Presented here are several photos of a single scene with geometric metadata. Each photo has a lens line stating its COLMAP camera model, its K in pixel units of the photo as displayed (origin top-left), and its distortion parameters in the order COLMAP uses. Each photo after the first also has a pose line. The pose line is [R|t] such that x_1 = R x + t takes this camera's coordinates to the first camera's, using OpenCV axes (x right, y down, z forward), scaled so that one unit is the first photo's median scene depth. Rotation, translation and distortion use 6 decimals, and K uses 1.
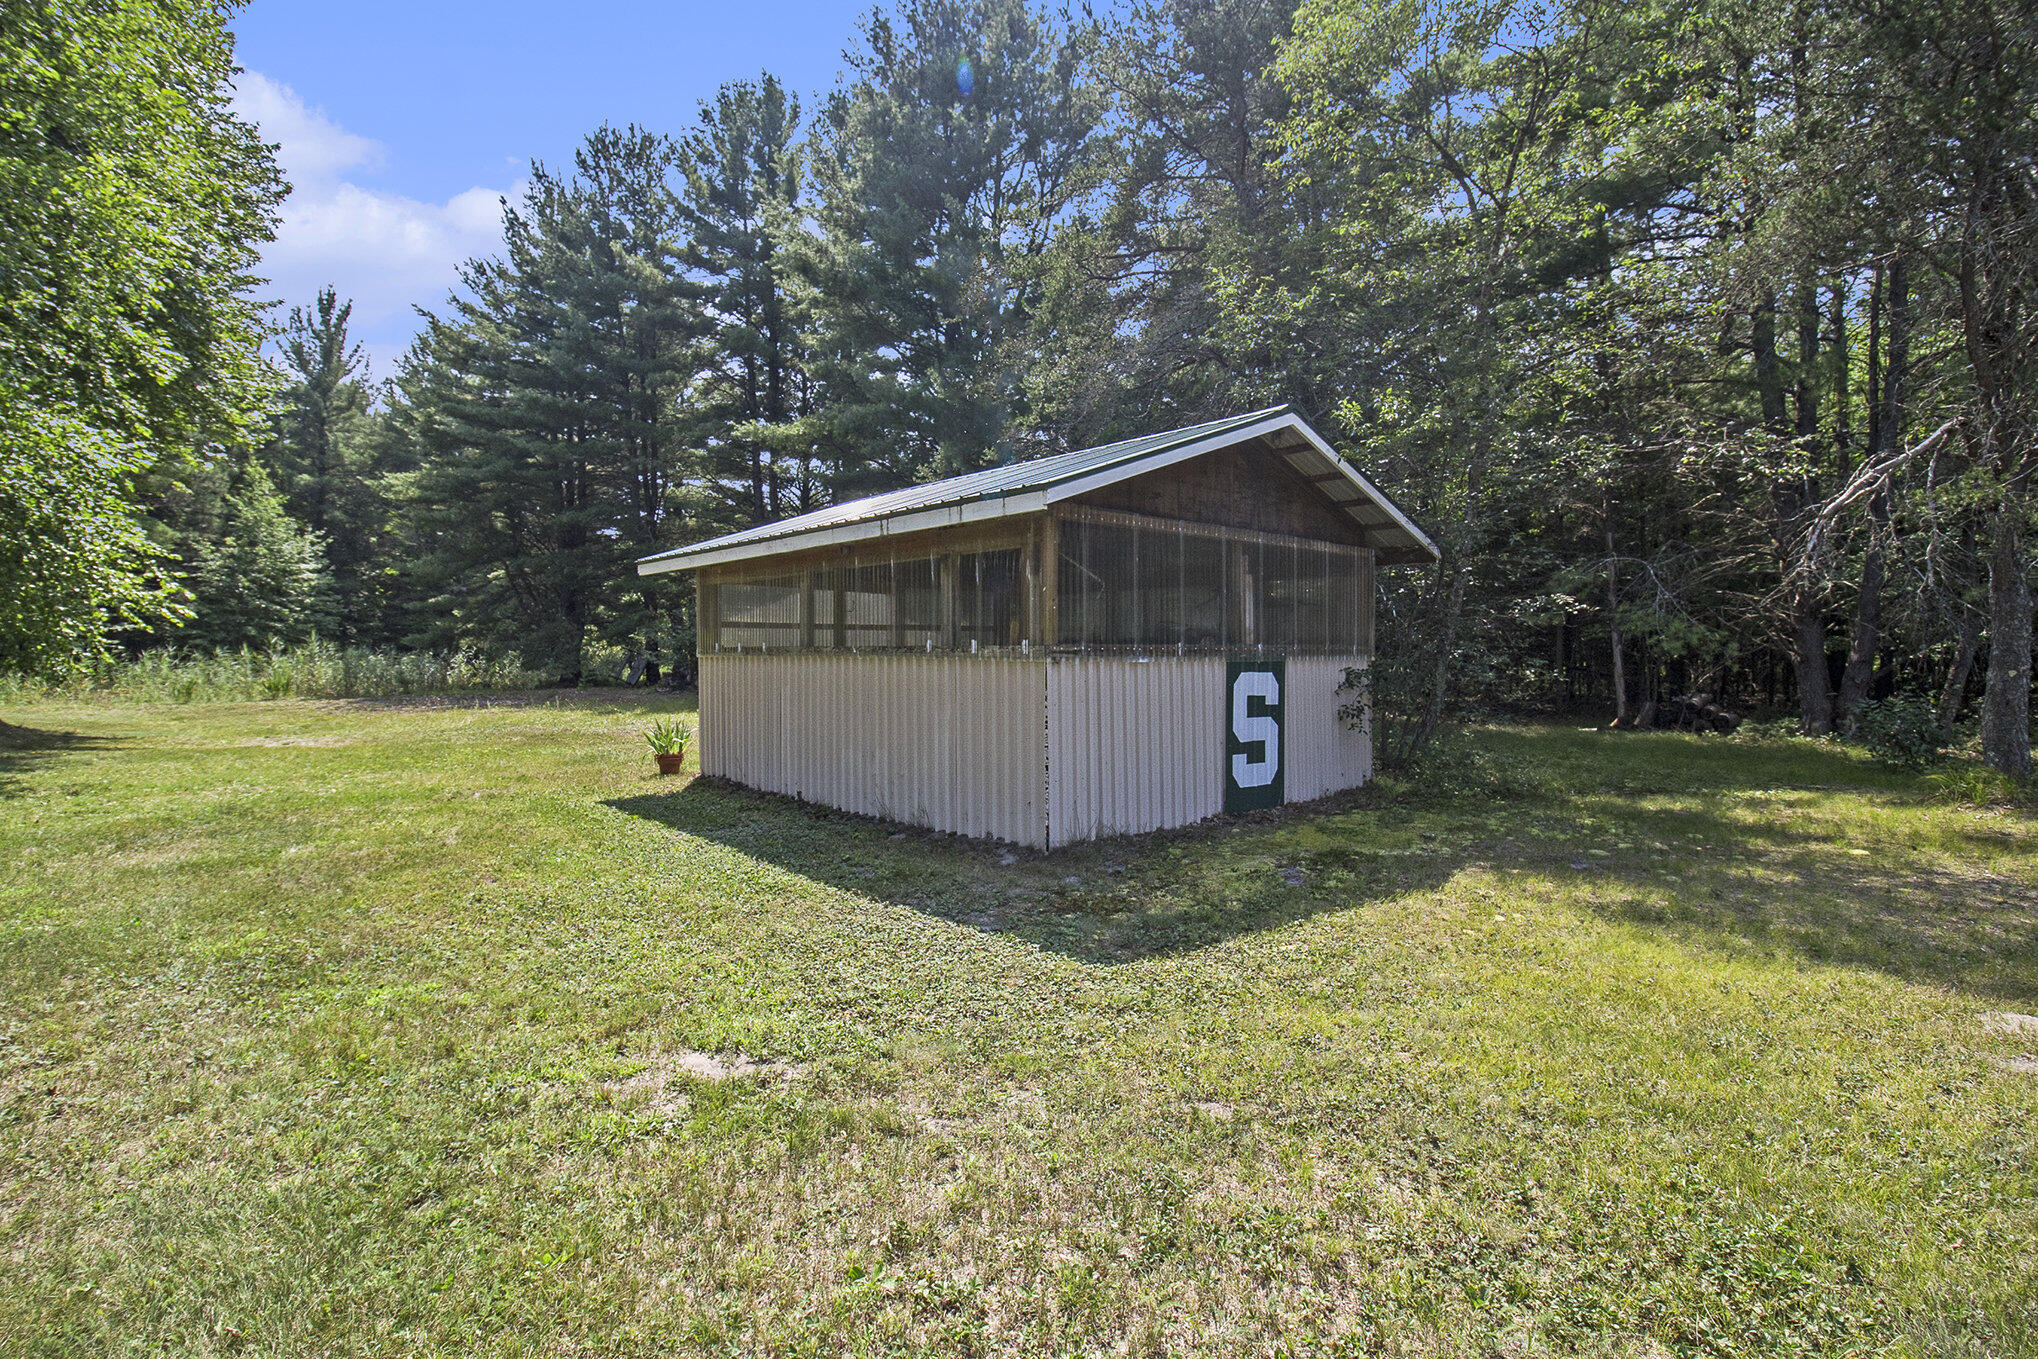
lens RADIAL K [[950.4, 0, 1020.9], [0, 950.4, 659.9], [0, 0, 1]] dist [-0.012248, -0.000383]
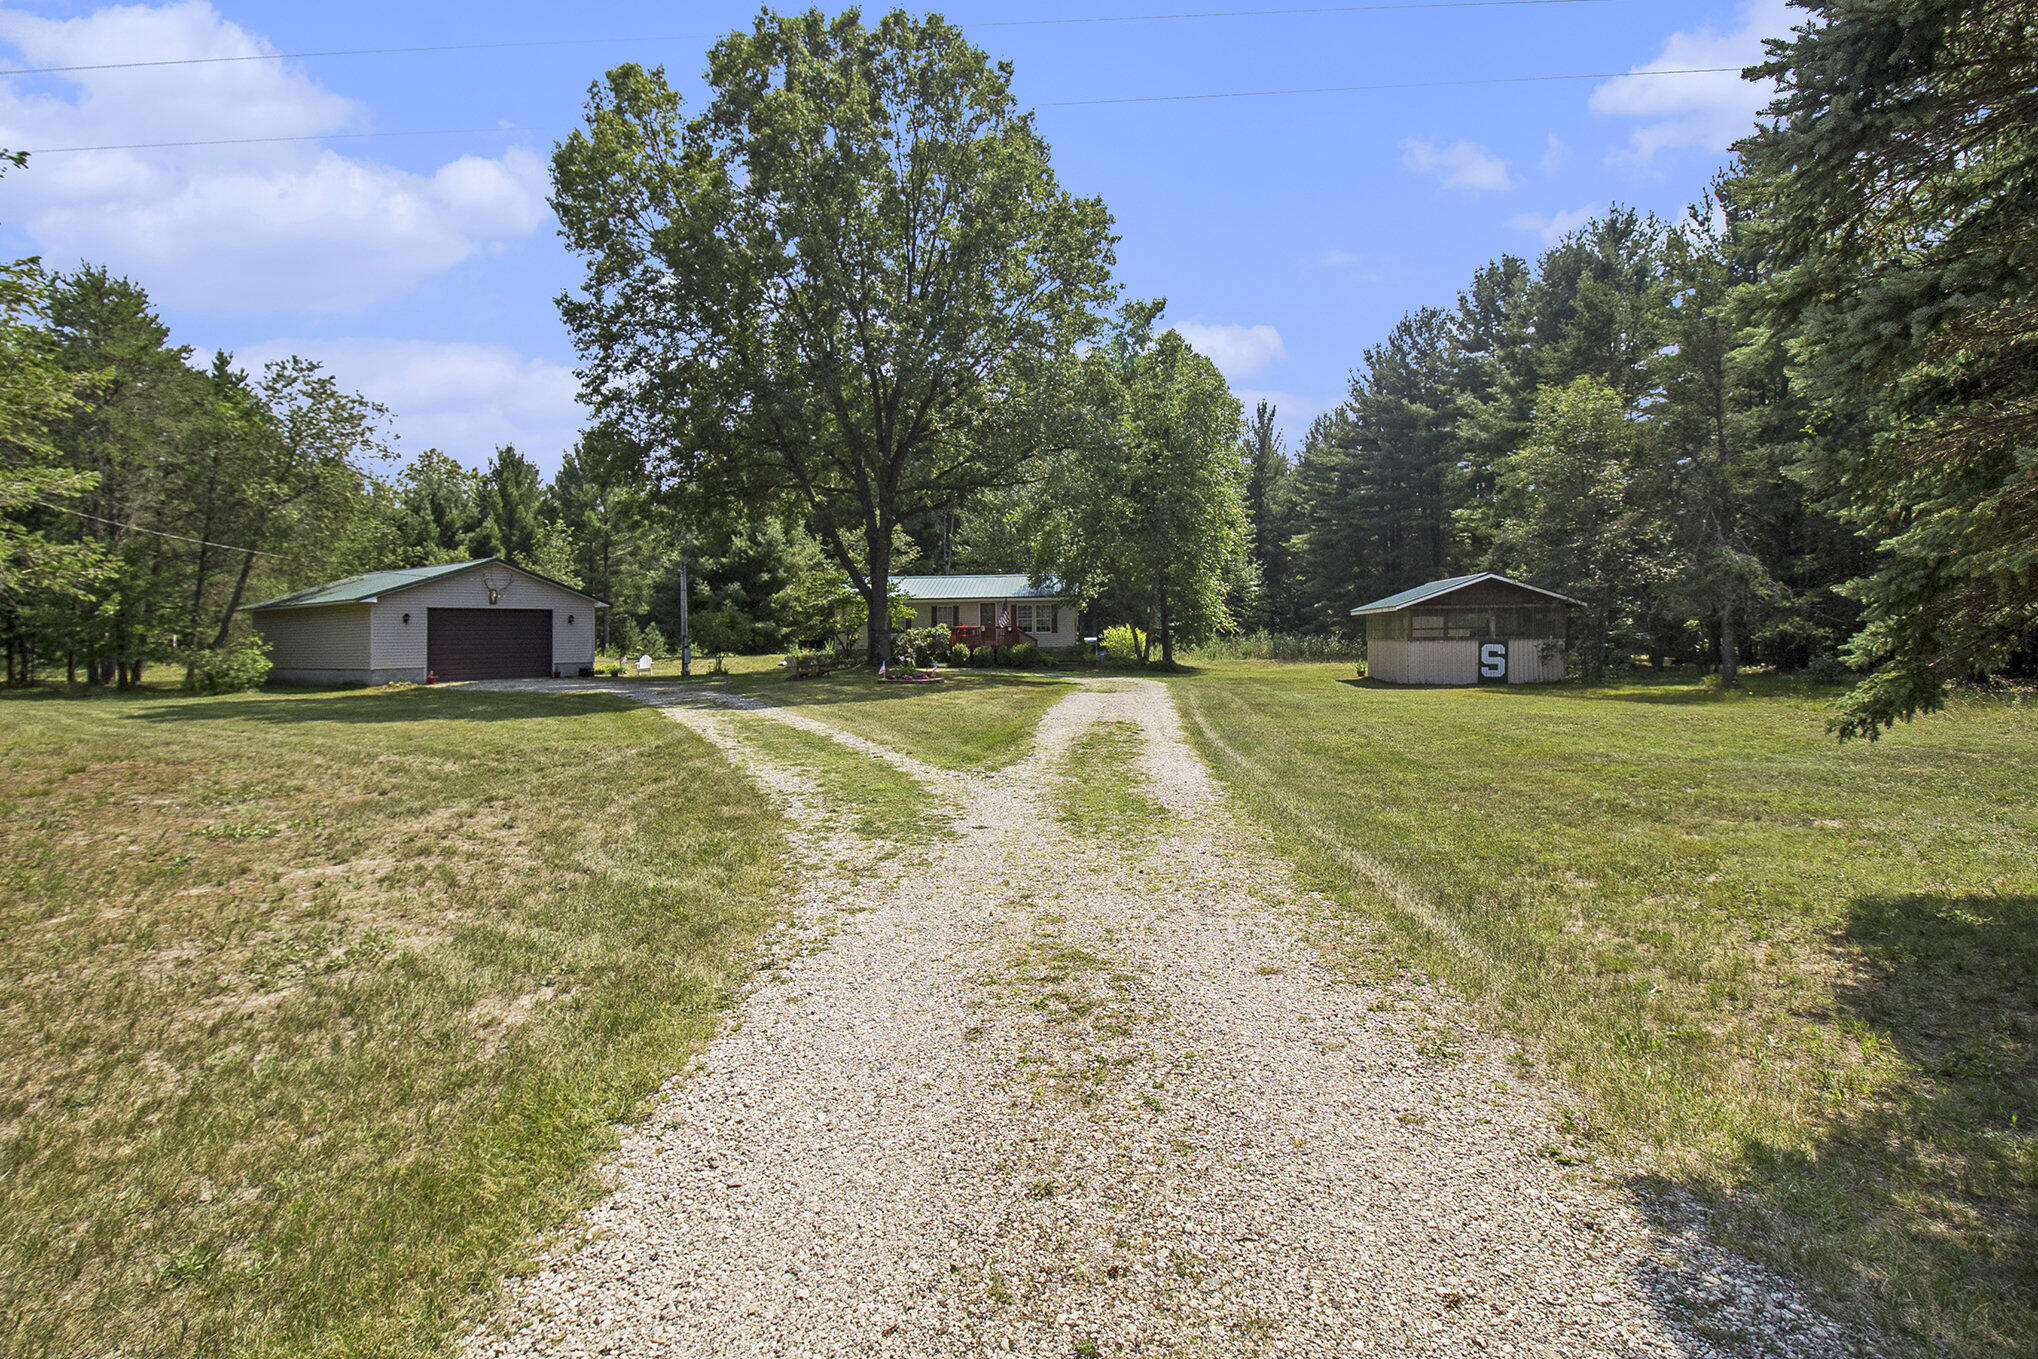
lens RADIAL K [[950.4, 0, 1020.9], [0, 950.4, 659.9], [0, 0, 1]] dist [-0.012248, -0.000383]
pose [[0.637698, 0.012357, -0.770187, 0.466018], [0.006260, 0.999755, 0.021223, -0.003971], [0.770261, -0.018355, 0.637465, -0.658892]]
